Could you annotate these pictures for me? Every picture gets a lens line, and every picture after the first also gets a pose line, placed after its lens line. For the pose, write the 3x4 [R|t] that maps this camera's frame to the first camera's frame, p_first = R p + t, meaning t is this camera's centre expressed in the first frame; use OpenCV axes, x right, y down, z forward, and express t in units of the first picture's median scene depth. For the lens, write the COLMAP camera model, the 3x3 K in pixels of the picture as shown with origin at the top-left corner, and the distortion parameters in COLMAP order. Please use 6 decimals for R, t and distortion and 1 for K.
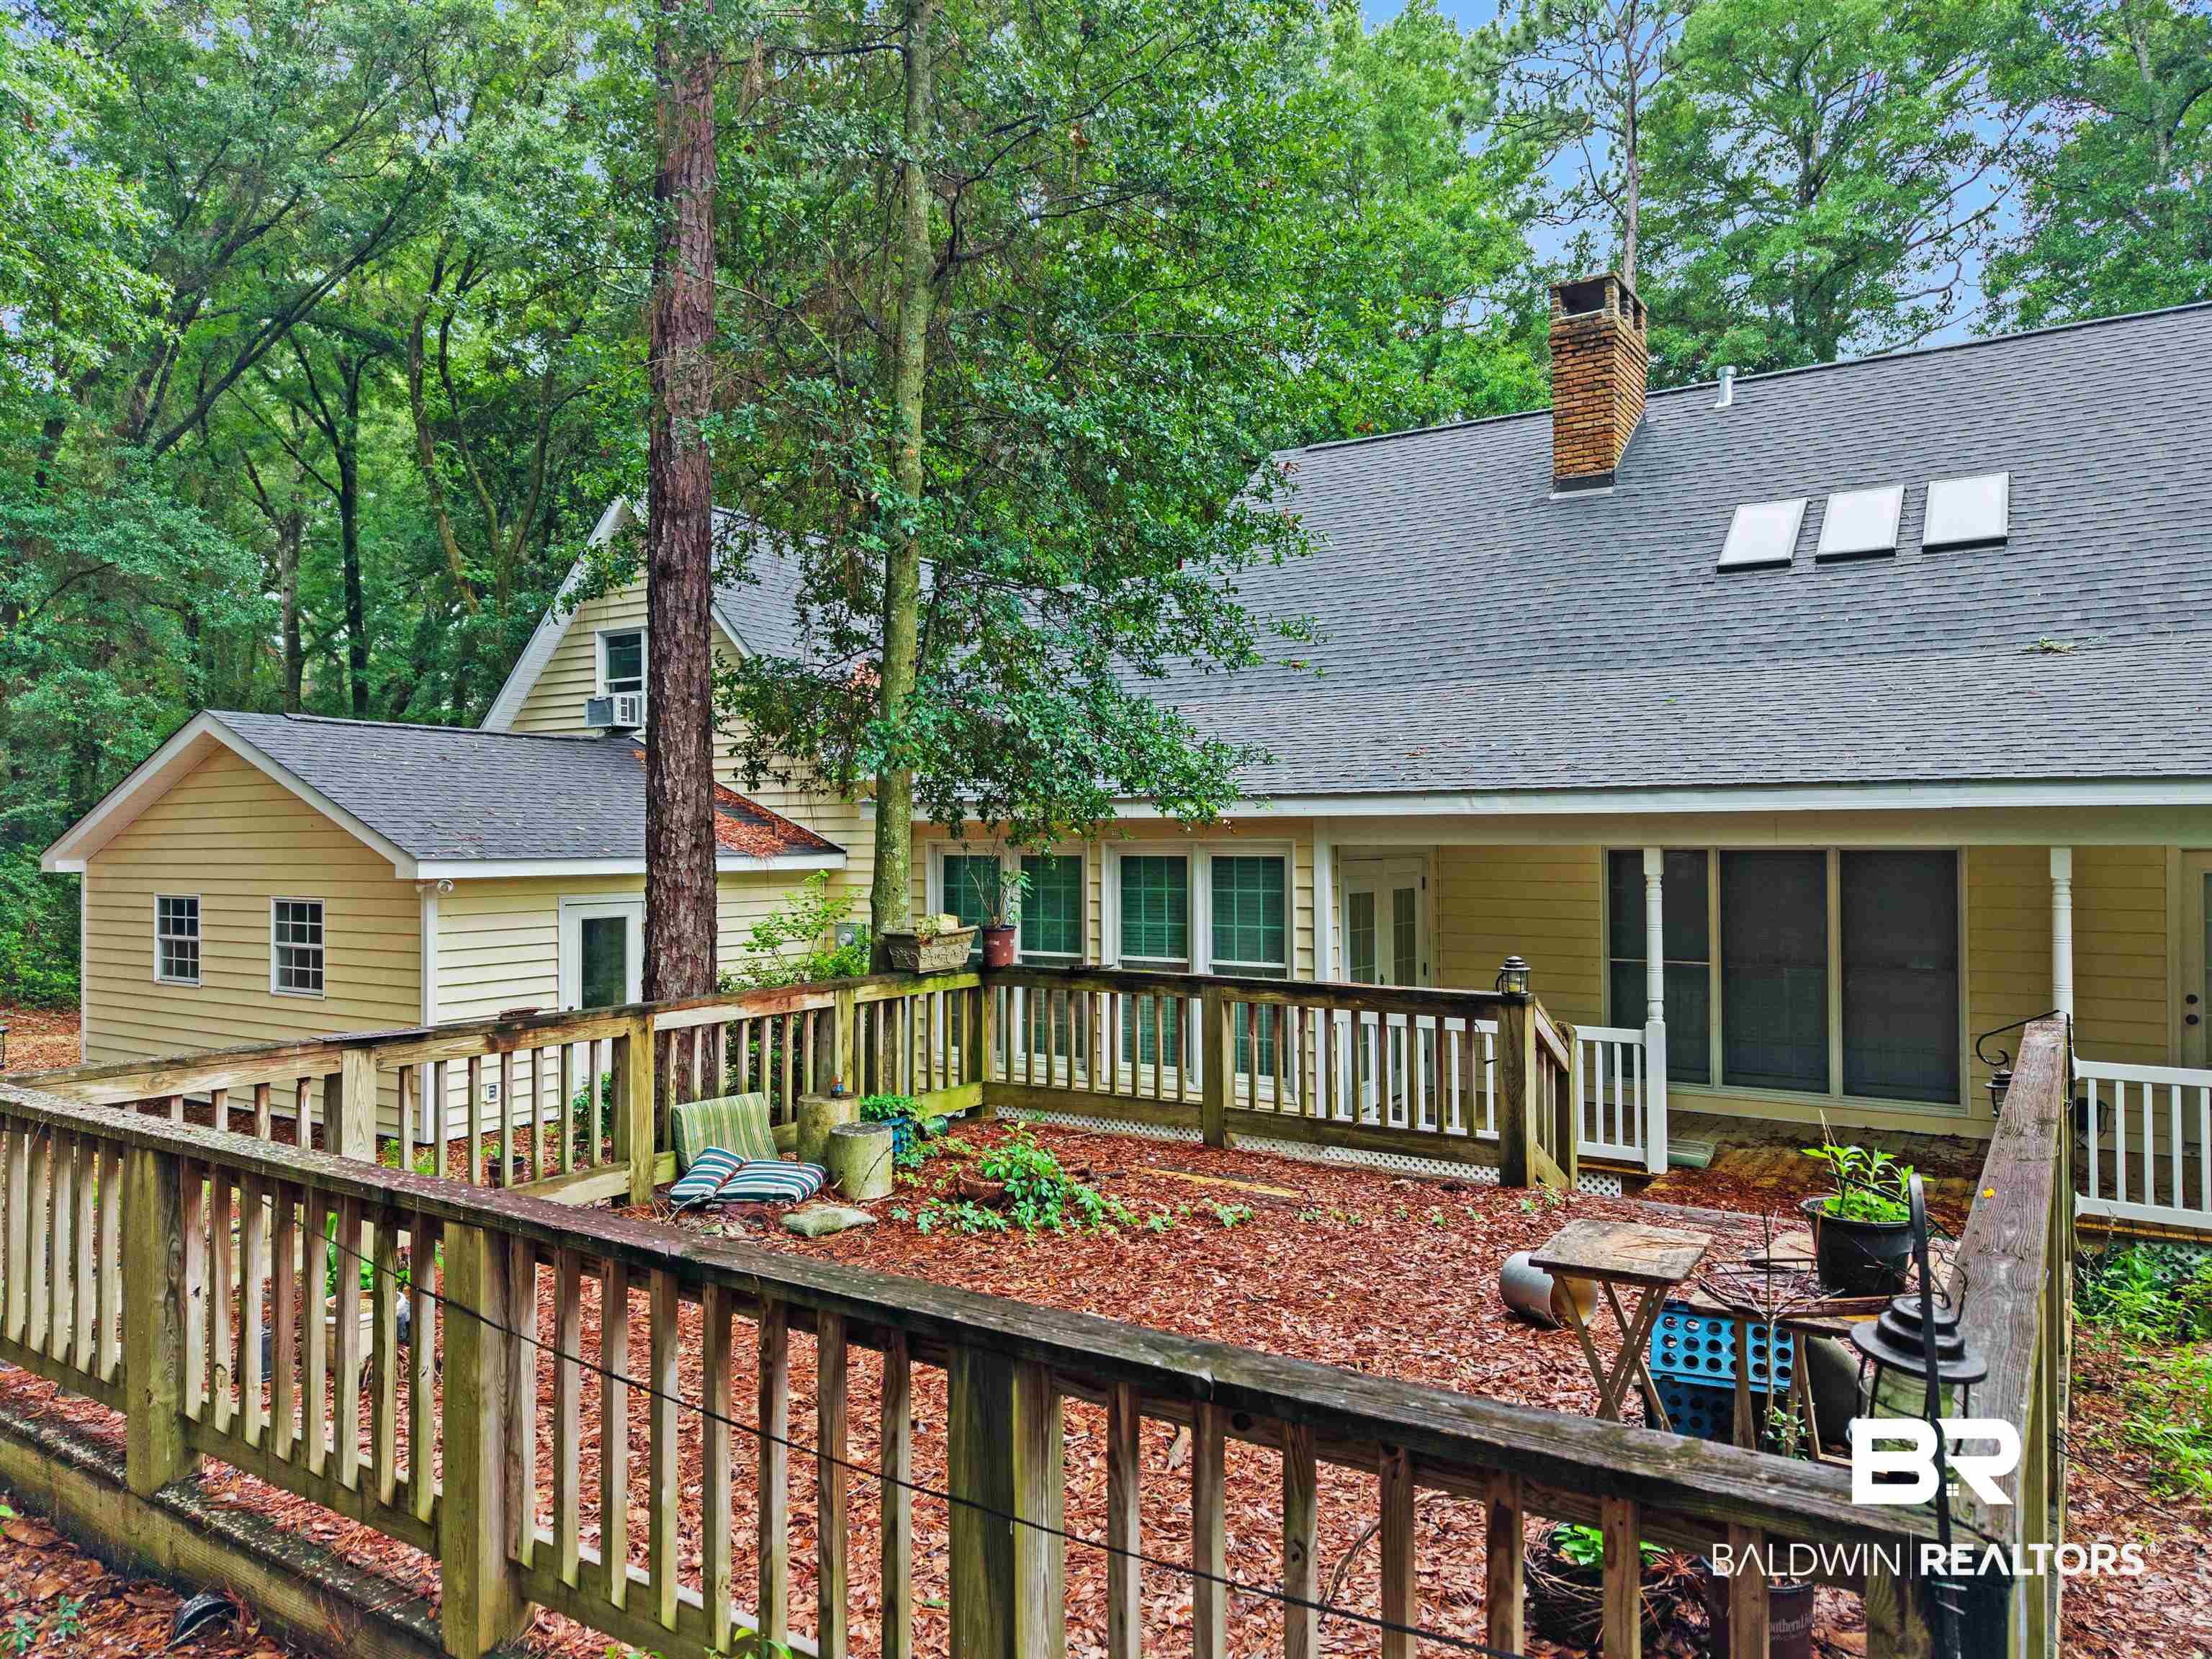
lens RADIAL K [[1494.1, 0, 1107.8], [0, 1494.1, 820.1], [0, 0, 1]] dist [0.014960, -0.000754]
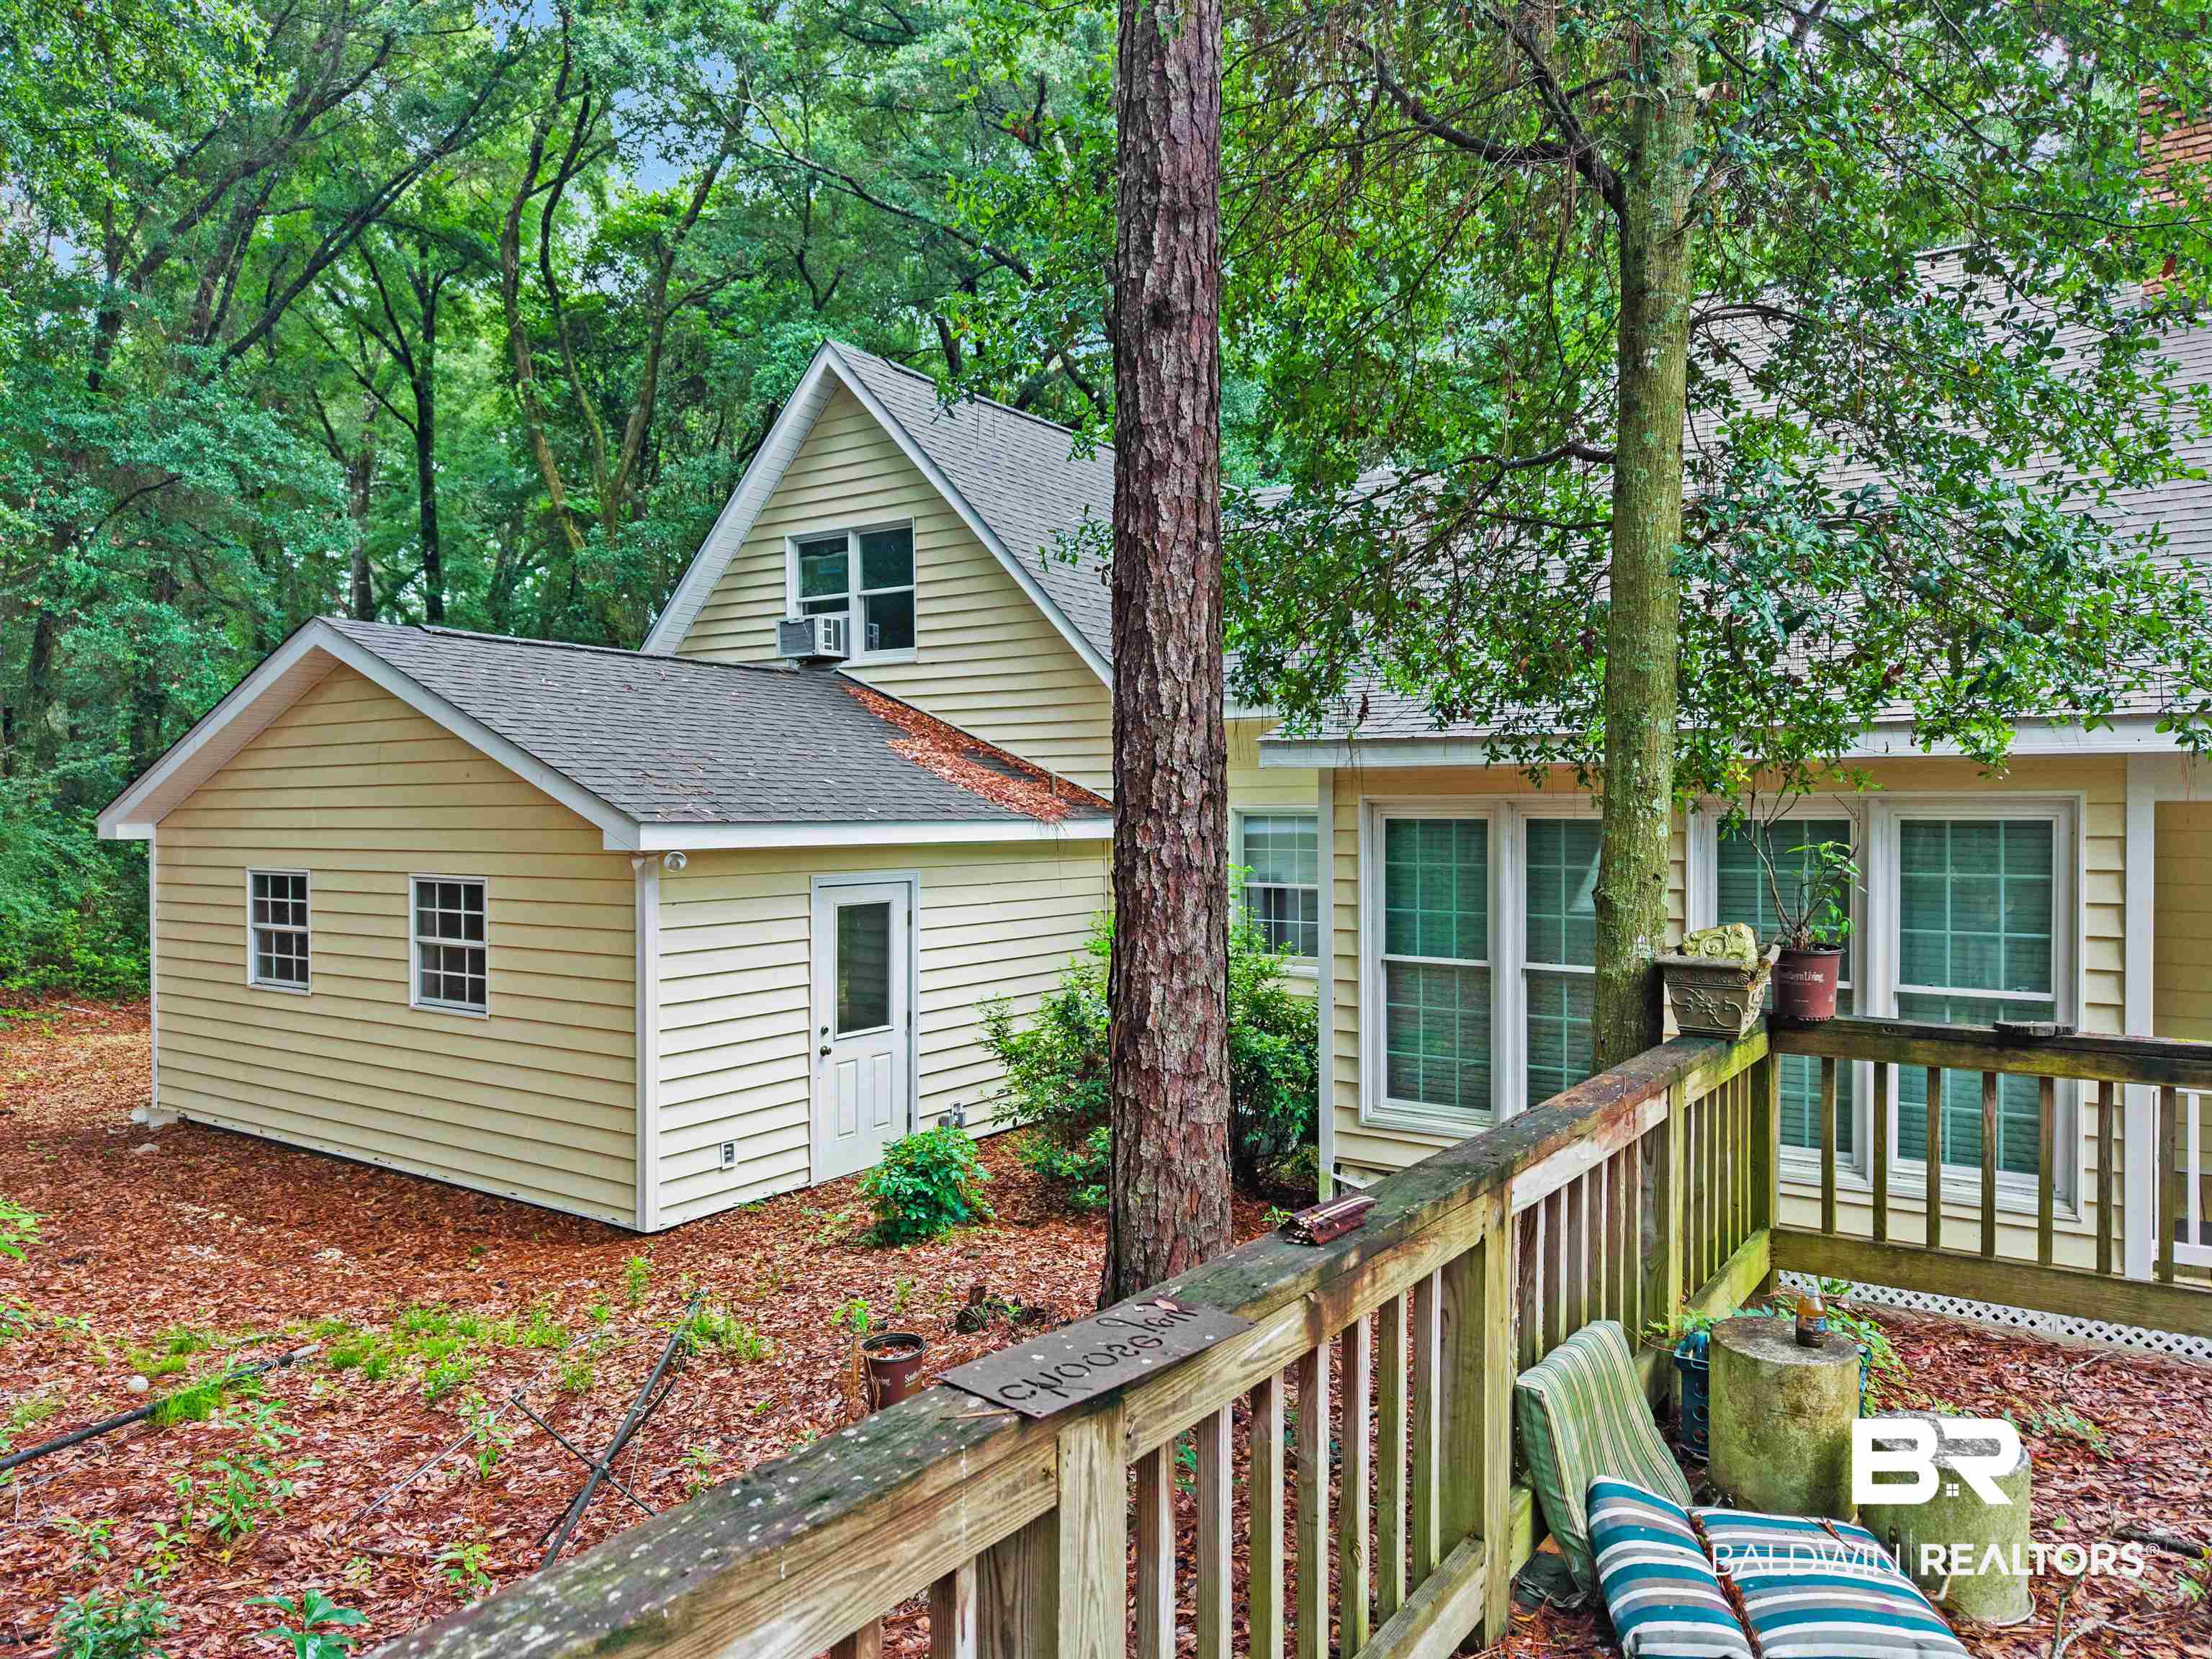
lens RADIAL K [[1484.9, 0, 1110.0], [0, 1484.9, 823.3], [0, 0, 1]] dist [0.020442, -0.008977]
pose [[0.999722, 0.003612, -0.023312, -0.199377], [-0.003129, 0.999780, 0.020748, 0.010508], [0.023382, -0.020670, 0.999513, 0.284544]]
